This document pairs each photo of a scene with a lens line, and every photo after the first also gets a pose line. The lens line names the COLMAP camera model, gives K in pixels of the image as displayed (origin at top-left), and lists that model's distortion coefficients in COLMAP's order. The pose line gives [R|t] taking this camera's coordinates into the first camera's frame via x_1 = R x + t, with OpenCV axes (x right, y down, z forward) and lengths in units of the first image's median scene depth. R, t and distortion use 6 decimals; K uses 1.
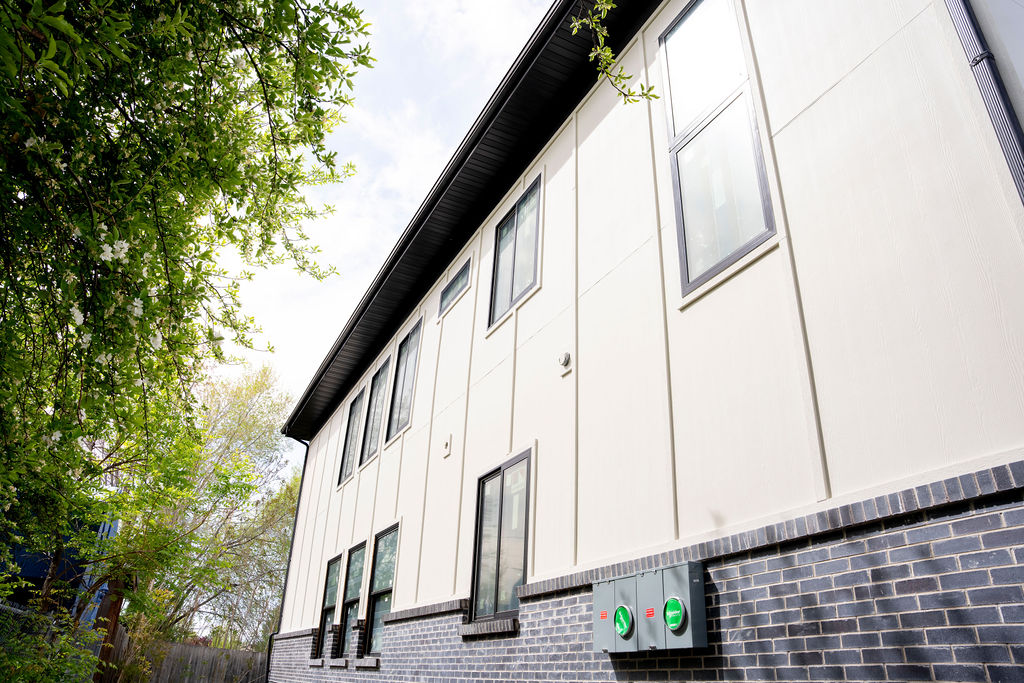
lens RADIAL K [[706.2, 0, 510.3], [0, 706.2, 339.7], [0, 0, 1]] dist [-0.181841, 0.134581]
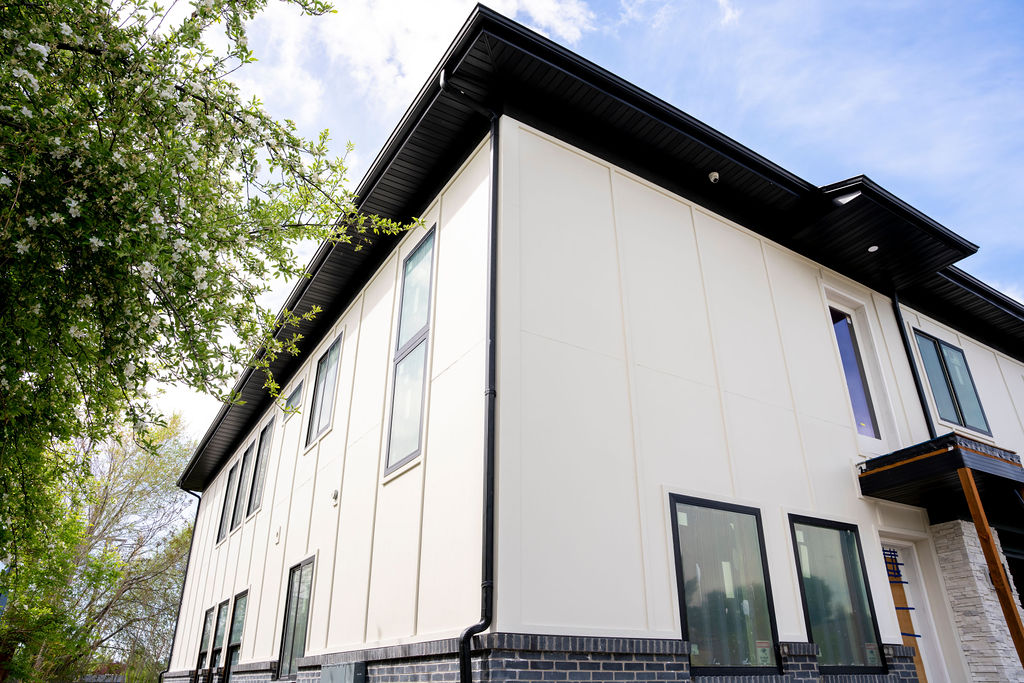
lens RADIAL K [[706.2, 0, 510.3], [0, 706.2, 339.7], [0, 0, 1]] dist [-0.181841, 0.134581]
pose [[0.995422, 0.004367, 0.095473, 0.158326], [-0.003148, 0.999912, -0.012914, -0.142741], [-0.095521, 0.012554, 0.995348, -0.217729]]
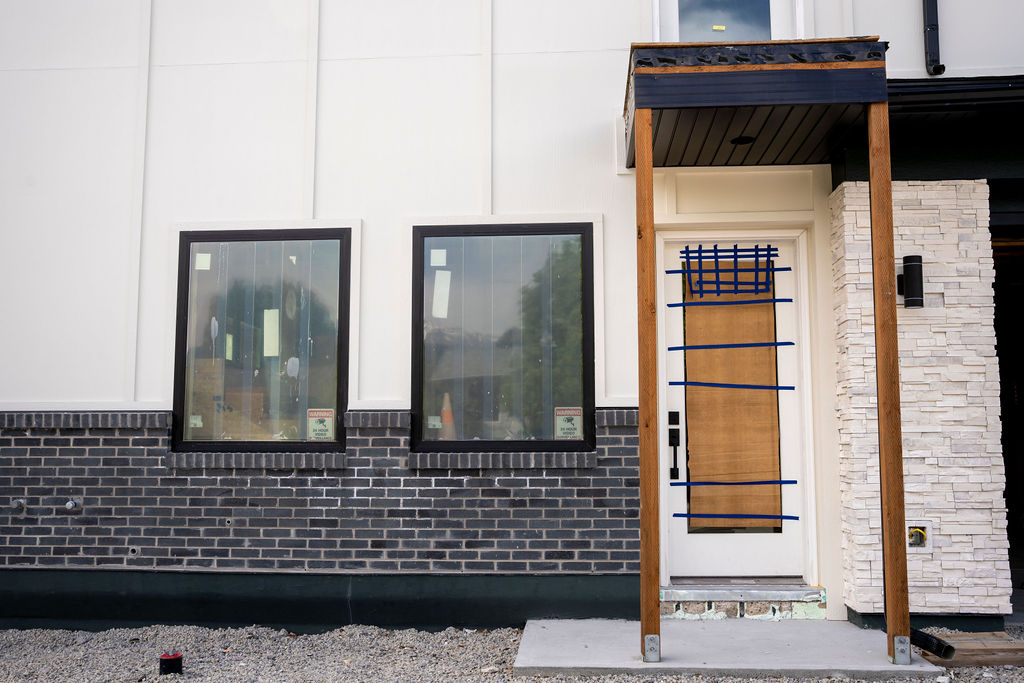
lens RADIAL K [[971.7, 0, 512.0], [0, 971.7, 341.5], [0, 0, 1]] dist [-0.102204, 0.187130]
pose [[0.859797, -0.097911, -0.501161, 0.786715], [0.266461, 0.923253, 0.276770, -0.079118], [0.435600, -0.371506, 0.819900, -0.112737]]
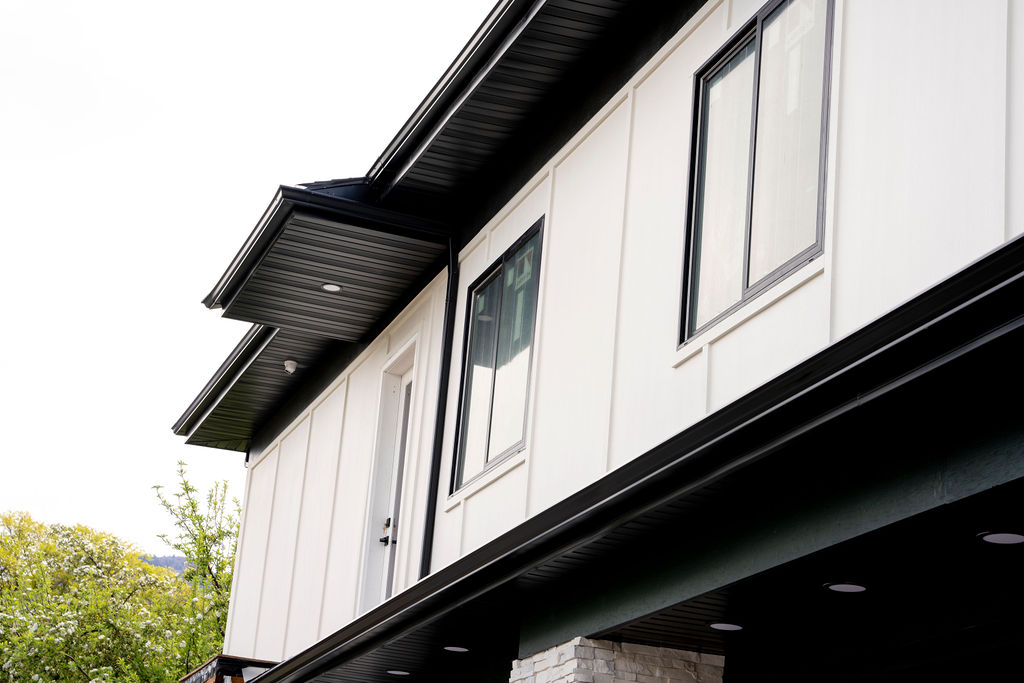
lens RADIAL K [[1953.2, 0, 512.0], [0, 1953.2, 341.5], [0, 0, 1]] dist [0.255343, 0.049146]
pose [[-0.112448, -0.363646, -0.924725, 1.839298], [0.379399, 0.844408, -0.378196, 0.307369], [0.918375, -0.393367, 0.043014, 0.573250]]
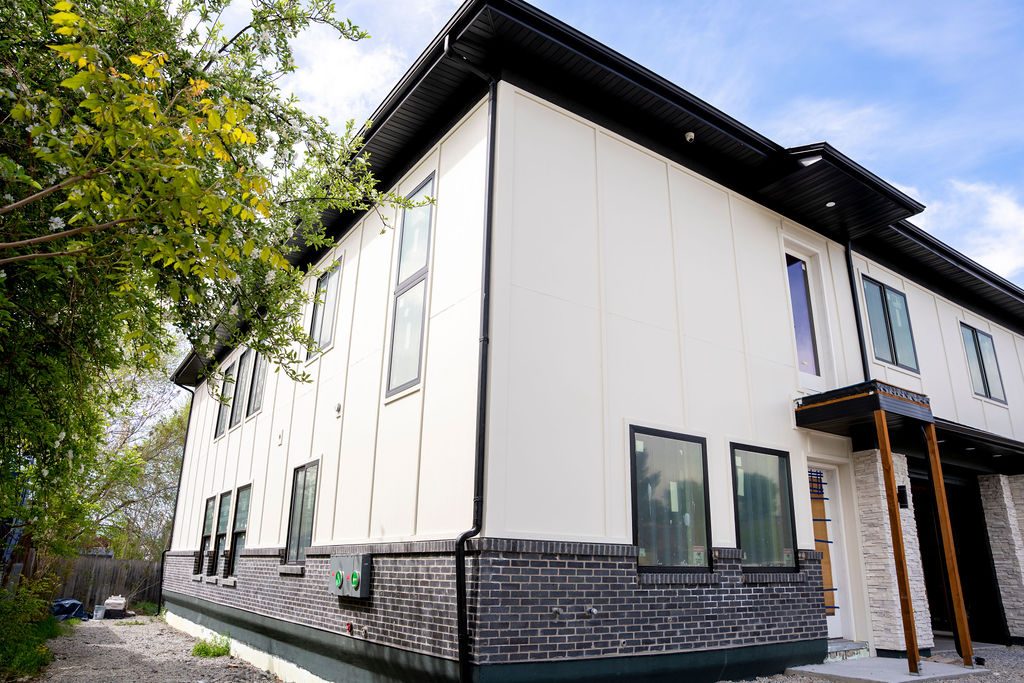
lens RADIAL K [[706.2, 0, 510.3], [0, 706.2, 339.7], [0, 0, 1]] dist [-0.181841, 0.134581]
pose [[0.990891, 0.022462, 0.132777, 0.135671], [-0.041415, 0.989035, 0.141755, -0.195748], [-0.128137, -0.145963, 0.980957, -0.302442]]
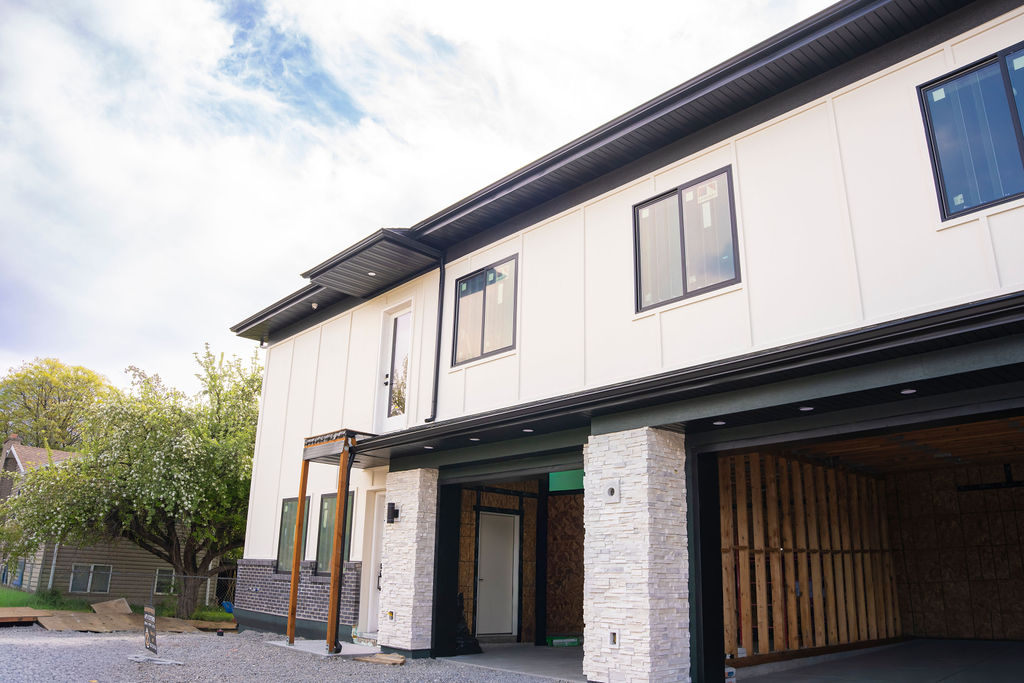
lens RADIAL K [[758.3, 0, 512.0], [0, 758.3, 341.5], [0, 0, 1]] dist [-0.176477, 0.122088]
pose [[0.280110, -0.323216, -0.903919, 1.739307], [0.427417, 0.885122, -0.184045, 0.138000], [0.859566, -0.334798, 0.386079, 0.234838]]
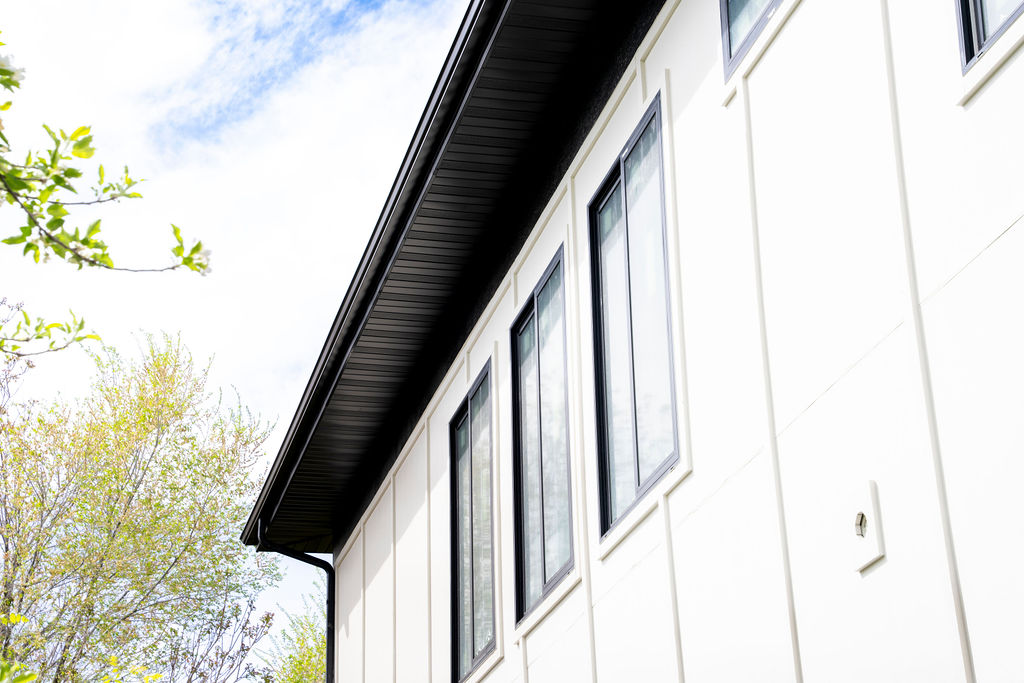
lens RADIAL K [[1953.2, 0, 512.0], [0, 1953.2, 341.5], [0, 0, 1]] dist [0.255343, 0.049146]
pose [[0.974500, -0.154446, -0.162779, -0.065171], [0.166055, 0.984276, 0.060223, 0.009295], [0.150919, -0.085718, 0.984823, 0.173166]]
